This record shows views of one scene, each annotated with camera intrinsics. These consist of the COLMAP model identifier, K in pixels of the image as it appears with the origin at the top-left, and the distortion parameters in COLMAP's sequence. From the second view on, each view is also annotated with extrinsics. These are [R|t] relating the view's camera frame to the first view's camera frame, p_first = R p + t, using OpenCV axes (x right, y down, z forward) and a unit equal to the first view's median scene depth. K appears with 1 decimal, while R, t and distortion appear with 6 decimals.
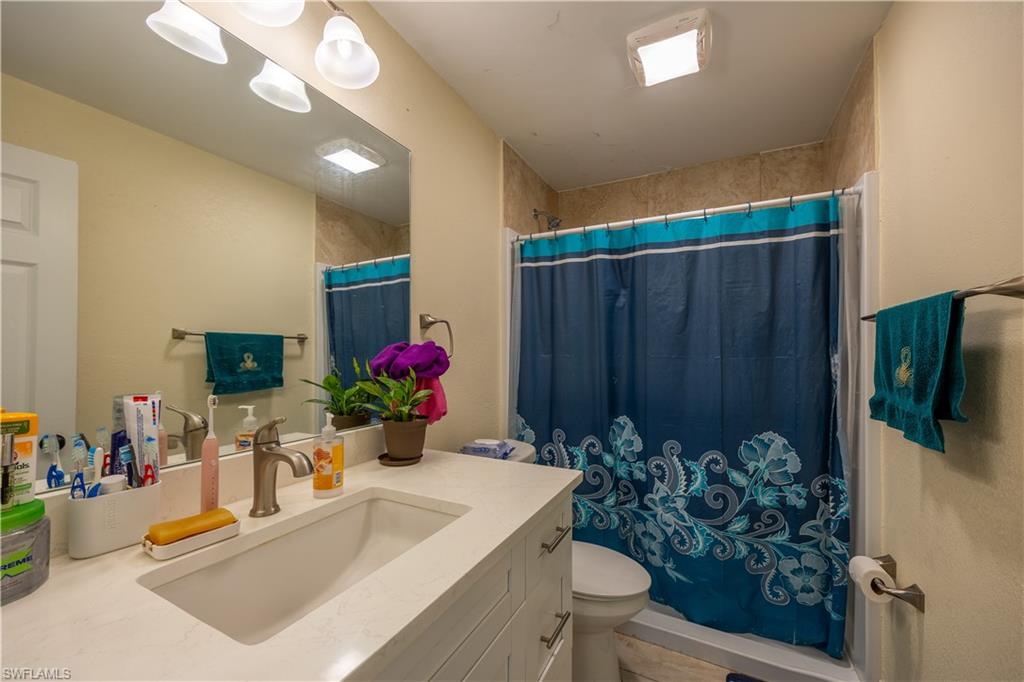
lens RADIAL K [[392.9, 0, 515.4], [0, 392.9, 350.6], [0, 0, 1]] dist [-0.003894, -0.000206]
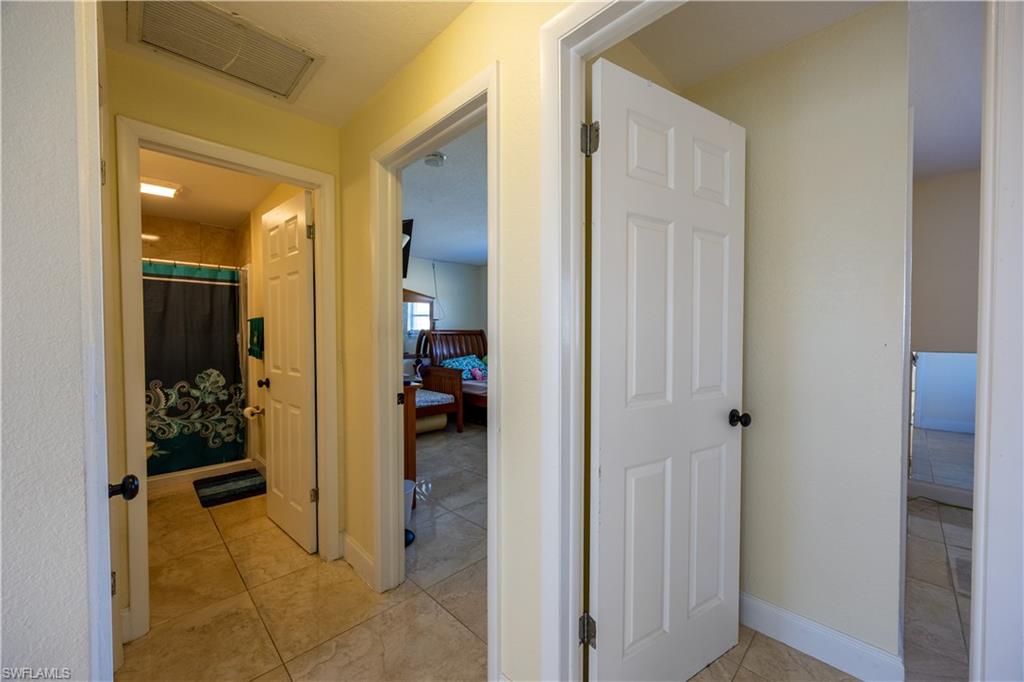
lens RADIAL K [[392.9, 0, 513.6], [0, 392.9, 342.1], [0, 0, 1]] dist [-0.003894, -0.000206]
pose [[0.303354, -0.025101, 0.952547, -0.934112], [-0.003144, 0.999621, 0.027343, -0.009838], [-0.952873, -0.011289, 0.303160, -1.293925]]
